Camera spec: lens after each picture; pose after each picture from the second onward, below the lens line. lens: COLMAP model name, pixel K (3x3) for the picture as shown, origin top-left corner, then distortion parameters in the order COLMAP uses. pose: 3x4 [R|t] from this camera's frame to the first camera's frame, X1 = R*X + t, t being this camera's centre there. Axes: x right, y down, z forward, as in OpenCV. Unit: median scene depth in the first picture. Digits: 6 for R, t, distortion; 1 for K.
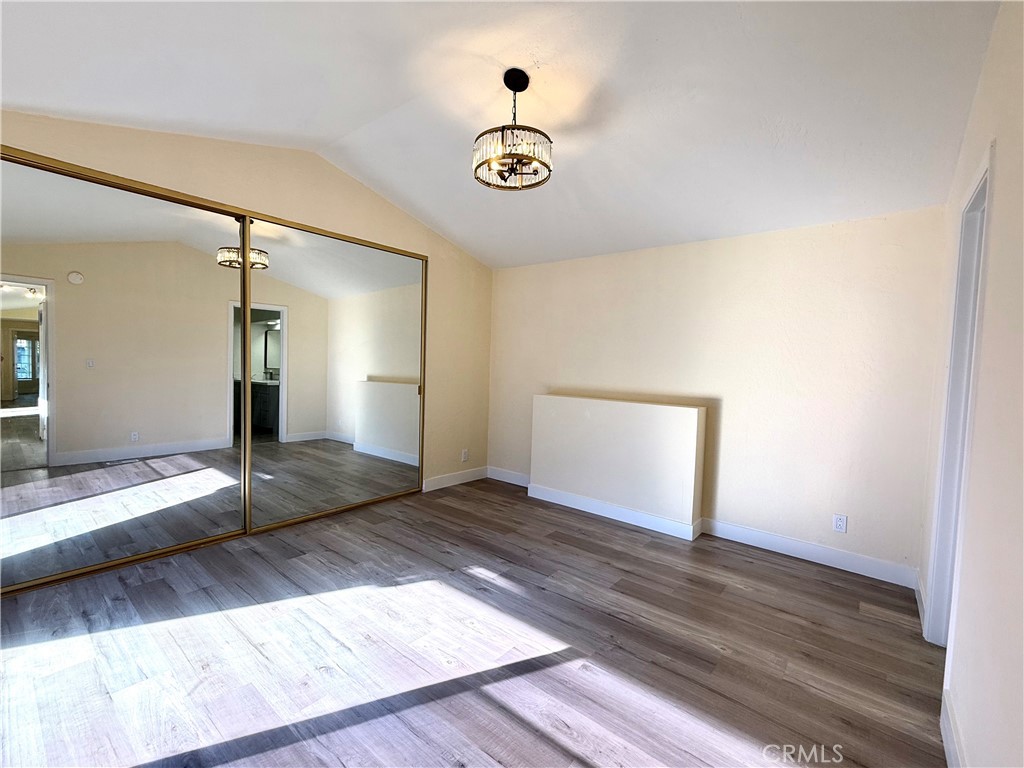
lens RADIAL K [[441.9, 0, 513.3], [0, 441.9, 385.2], [0, 0, 1]] dist [-0.001016, -0.000234]
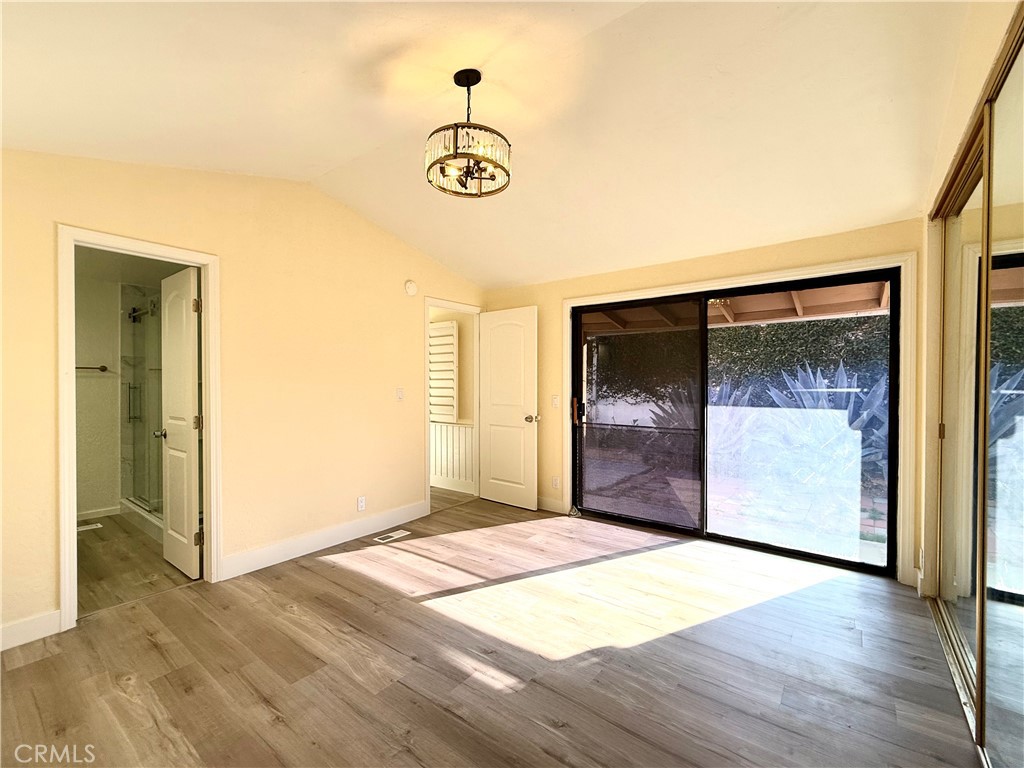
lens RADIAL K [[441.9, 0, 513.3], [0, 441.9, 385.2], [0, 0, 1]] dist [-0.001016, -0.000234]
pose [[-0.999076, -0.031396, -0.029358, -0.073697], [-0.032904, 0.998084, 0.052401, -0.087898], [0.027657, 0.053318, -0.998194, 1.776808]]
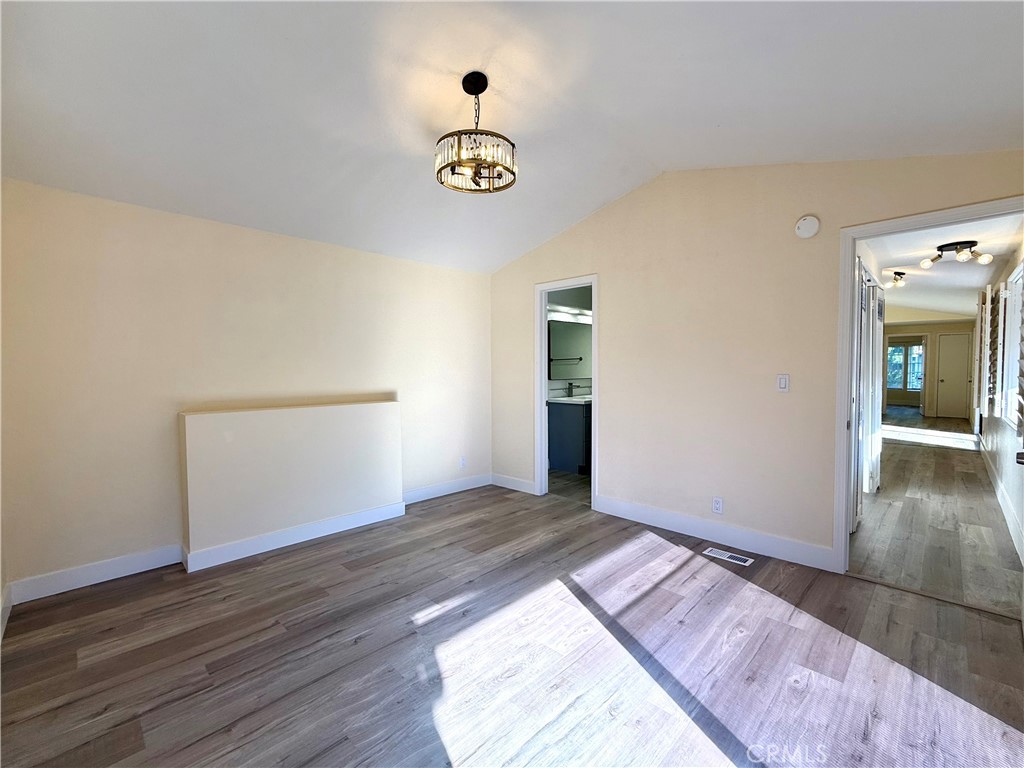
lens RADIAL K [[441.9, 0, 513.3], [0, 441.9, 385.2], [0, 0, 1]] dist [-0.001016, -0.000234]
pose [[0.087917, -0.075618, 0.993253, -0.925331], [0.053412, 0.996038, 0.071102, -0.072807], [-0.994695, 0.046800, 0.091608, 0.777393]]
